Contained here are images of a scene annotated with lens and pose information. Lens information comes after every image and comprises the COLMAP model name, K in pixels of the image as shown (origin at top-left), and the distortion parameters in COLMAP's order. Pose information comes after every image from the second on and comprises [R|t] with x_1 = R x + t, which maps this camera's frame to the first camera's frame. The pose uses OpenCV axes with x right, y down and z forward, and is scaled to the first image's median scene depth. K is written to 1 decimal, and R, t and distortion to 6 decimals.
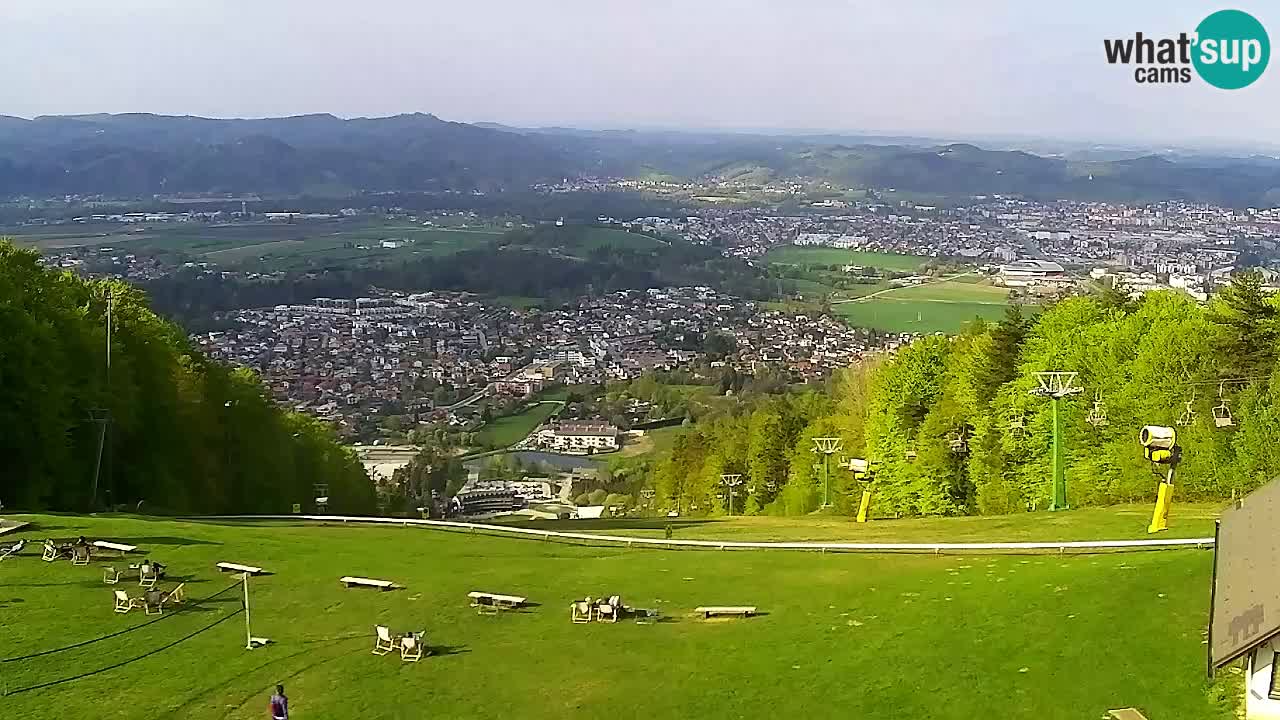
lens RADIAL K [[988.0, 0, 640.0], [0, 988.0, 360.0], [0, 0, 1]] dist [-0.000784, 0.007101]
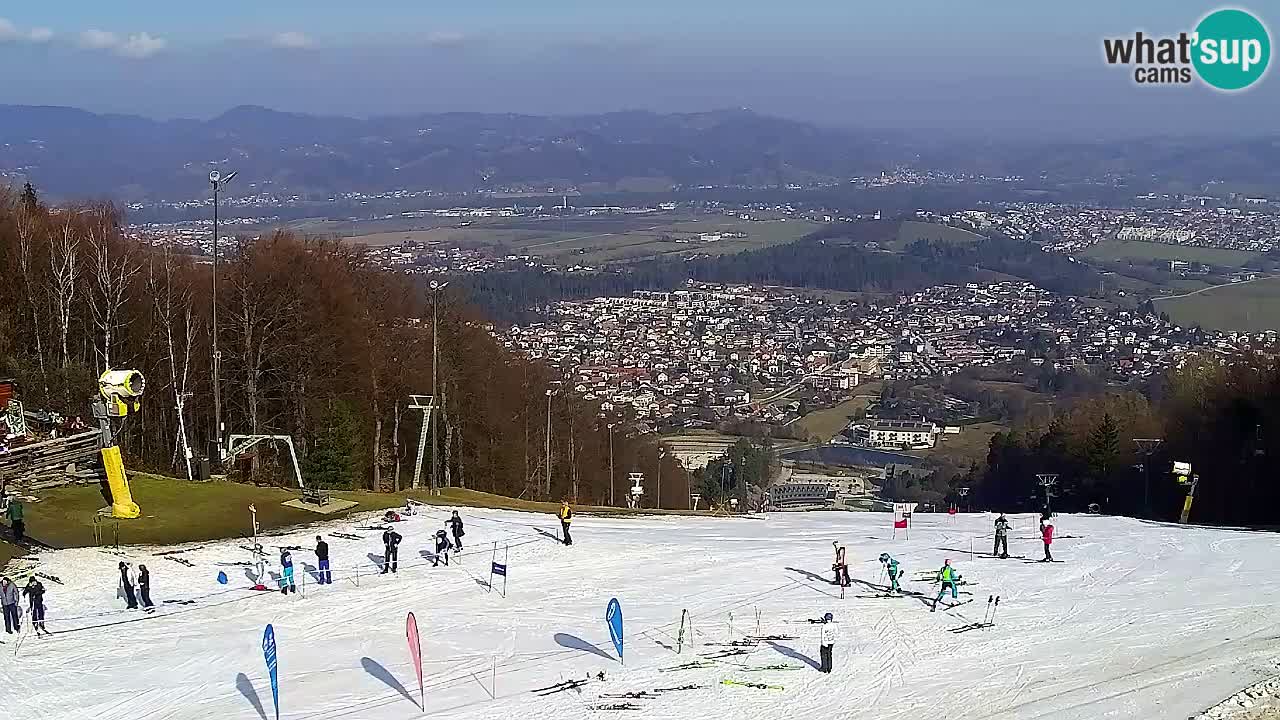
lens RADIAL K [[988.0, 0, 640.0], [0, 988.0, 360.0], [0, 0, 1]] dist [-0.000784, 0.007101]
pose [[0.995309, 0.013376, -0.095815, -0.222017], [-0.012707, 0.999890, 0.007588, 0.000833], [0.095906, -0.006335, 0.995370, -0.012931]]
